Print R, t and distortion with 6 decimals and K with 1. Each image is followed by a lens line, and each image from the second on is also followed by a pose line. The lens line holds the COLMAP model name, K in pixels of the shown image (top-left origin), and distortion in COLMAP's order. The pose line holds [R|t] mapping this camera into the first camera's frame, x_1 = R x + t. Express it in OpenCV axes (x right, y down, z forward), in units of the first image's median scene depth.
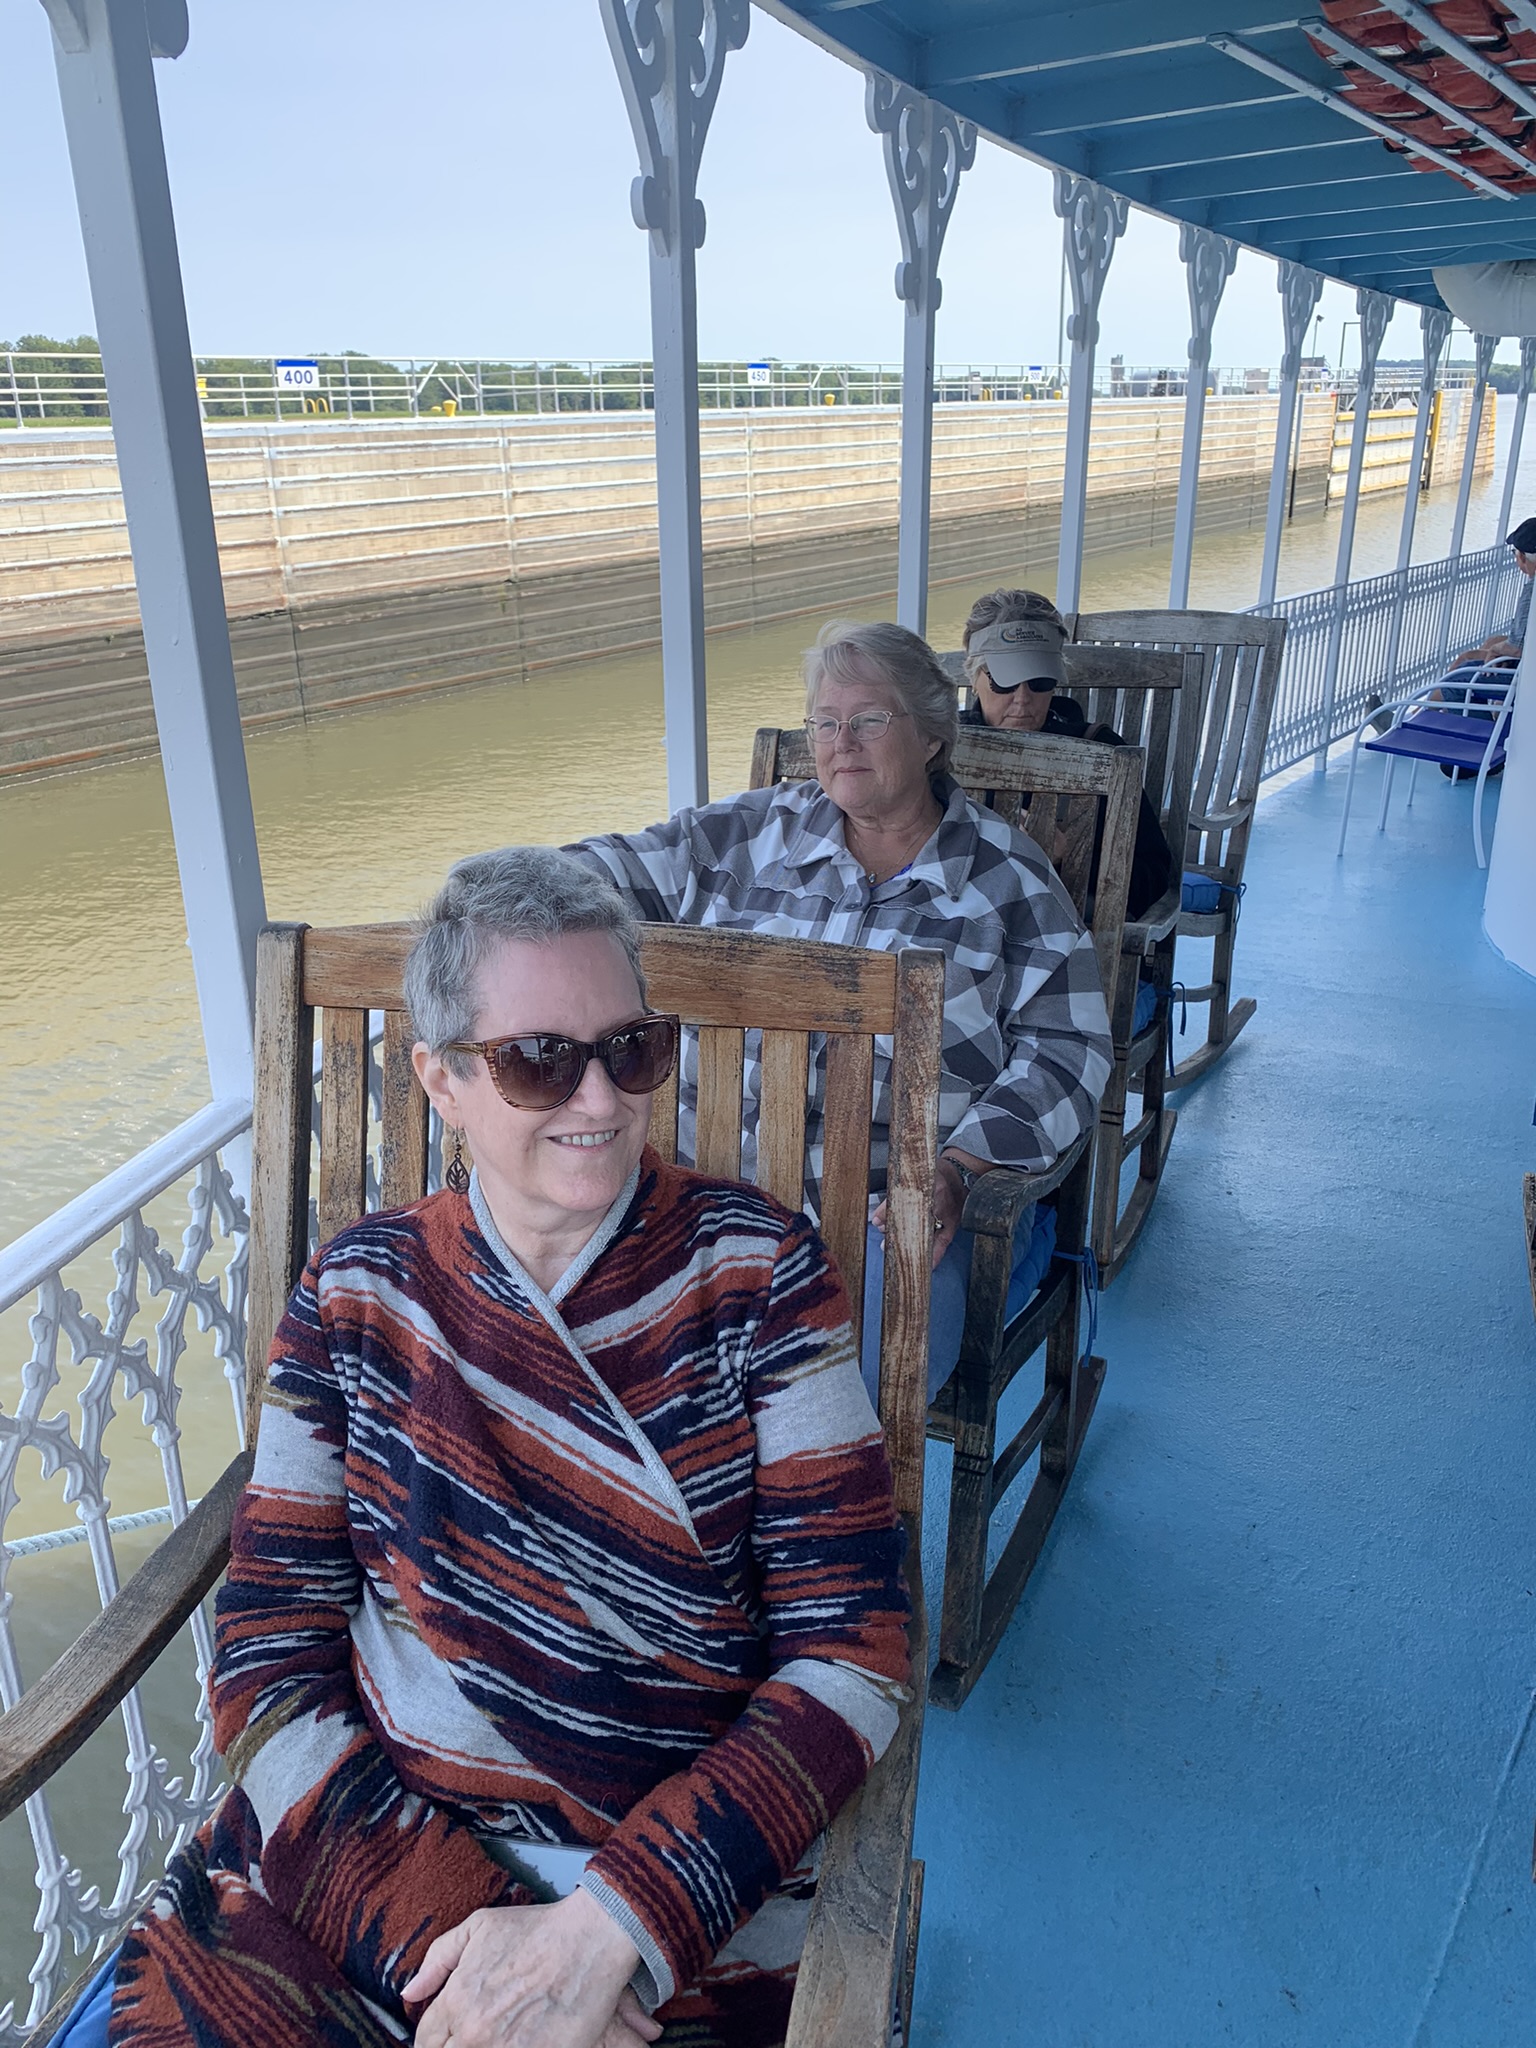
lens RADIAL K [[1544.5, 0, 768.0], [0, 1544.5, 1024.0], [0, 0, 1]] dist [-0.000791, -0.005718]
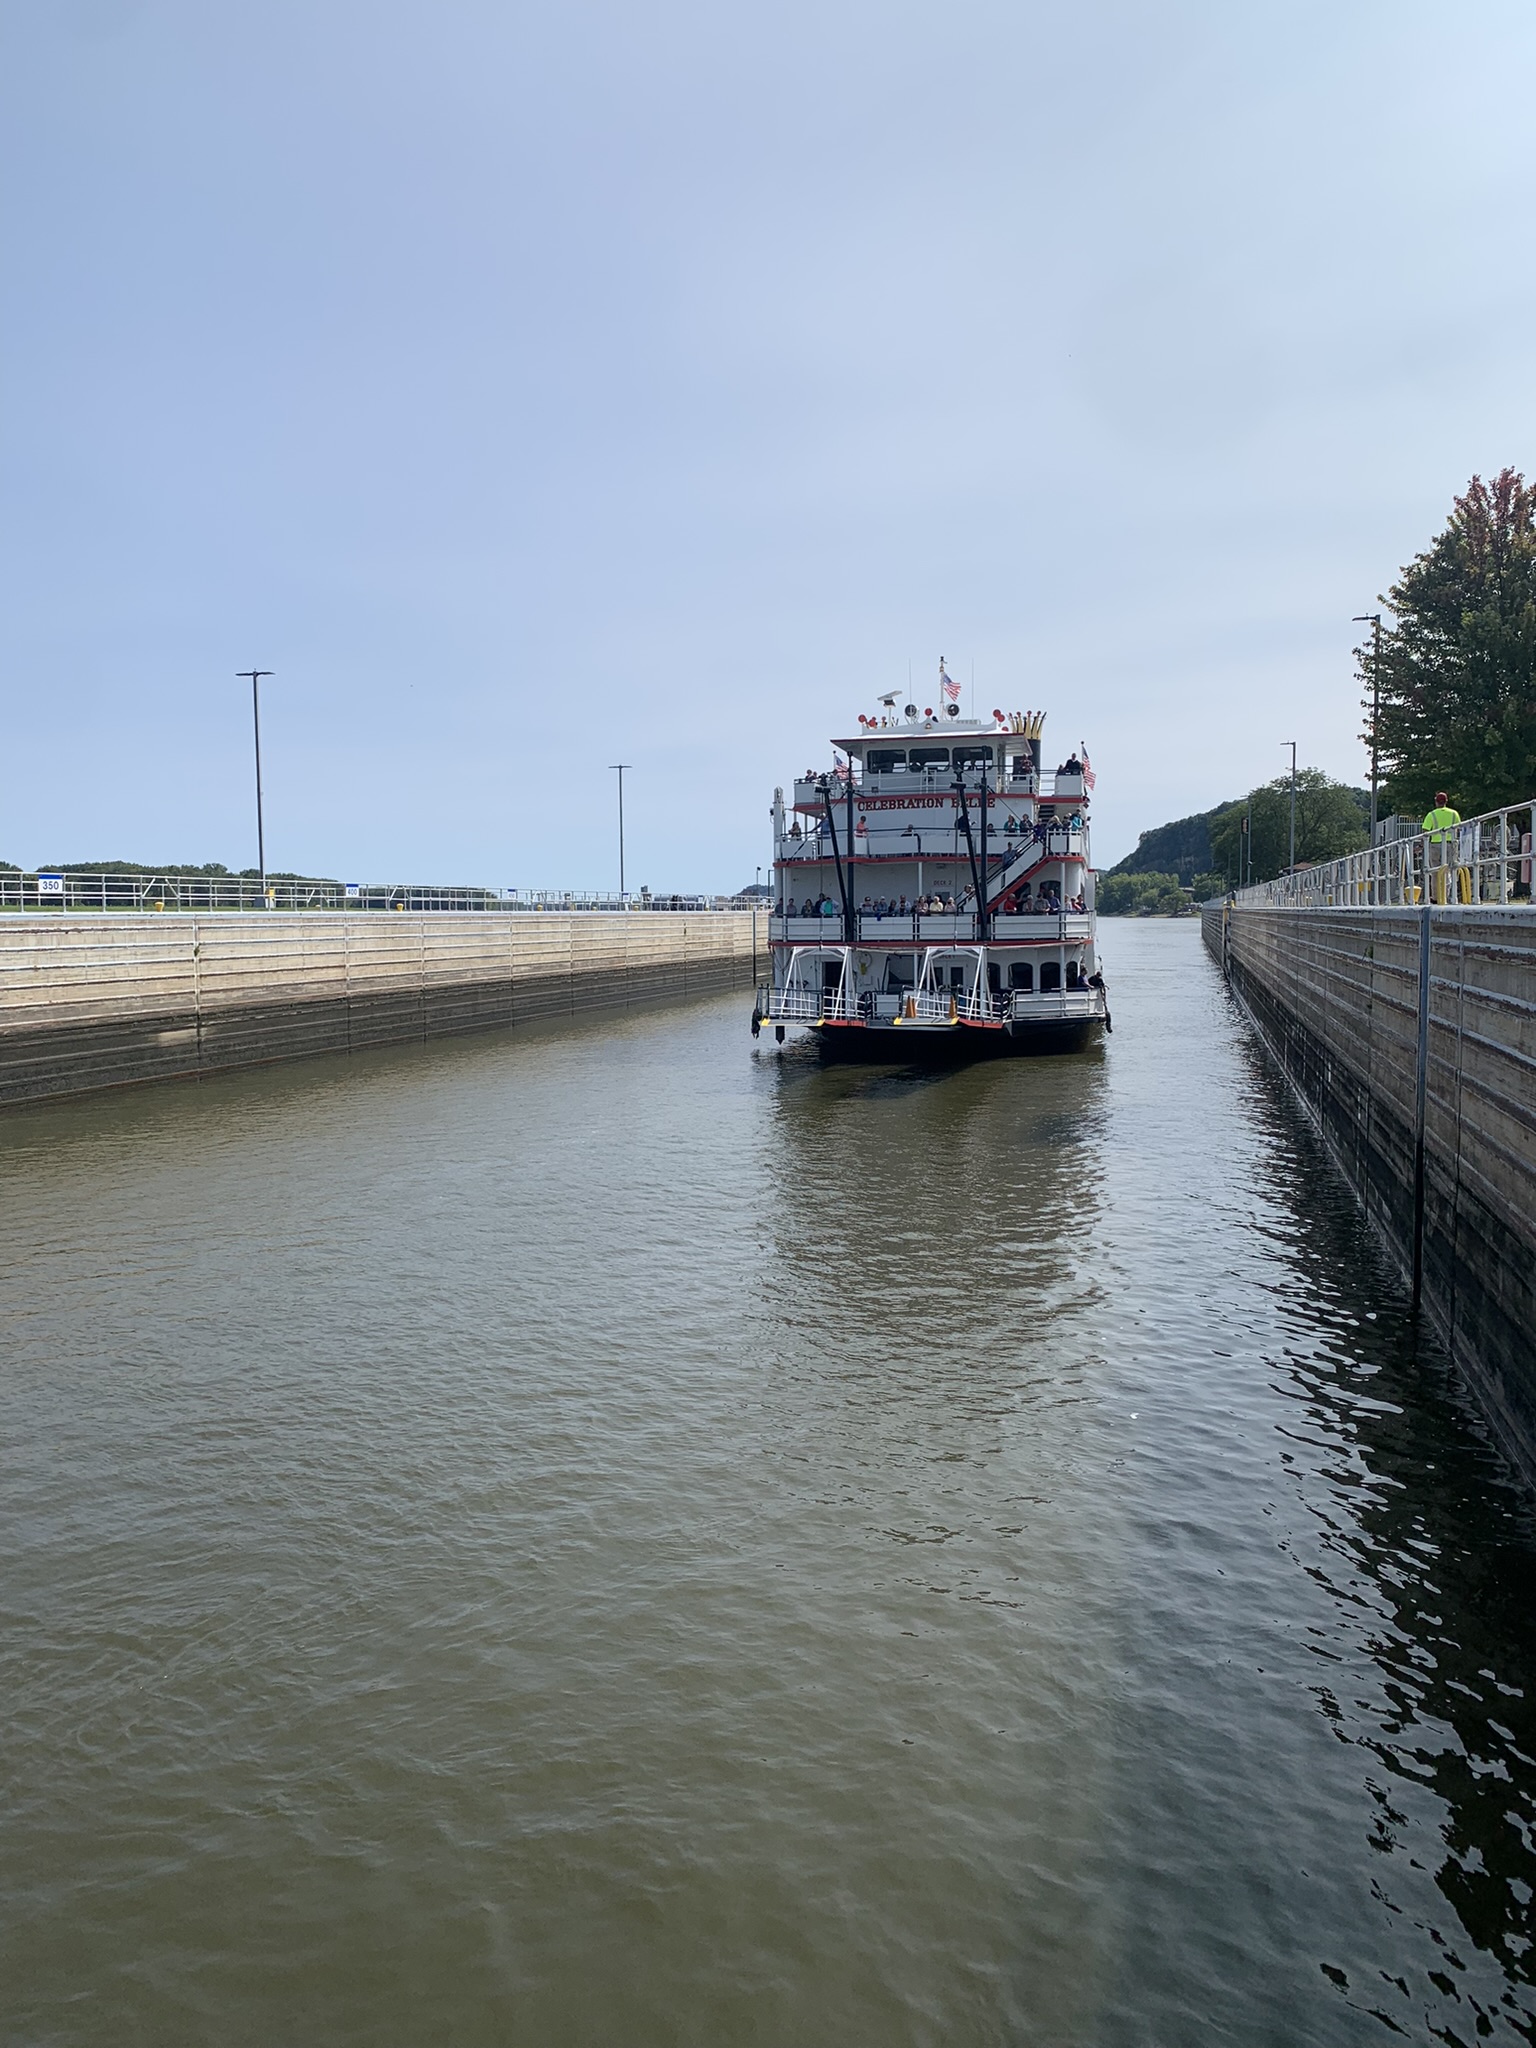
lens RADIAL K [[1560.5, 0, 768.0], [0, 1560.5, 1024.0], [0, 0, 1]] dist [0.000347, 0.000130]
pose [[0.934842, -0.004993, 0.355029, -0.439562], [0.114573, 0.950656, -0.288318, 0.353078], [-0.336070, 0.310208, 0.889285, -0.841080]]
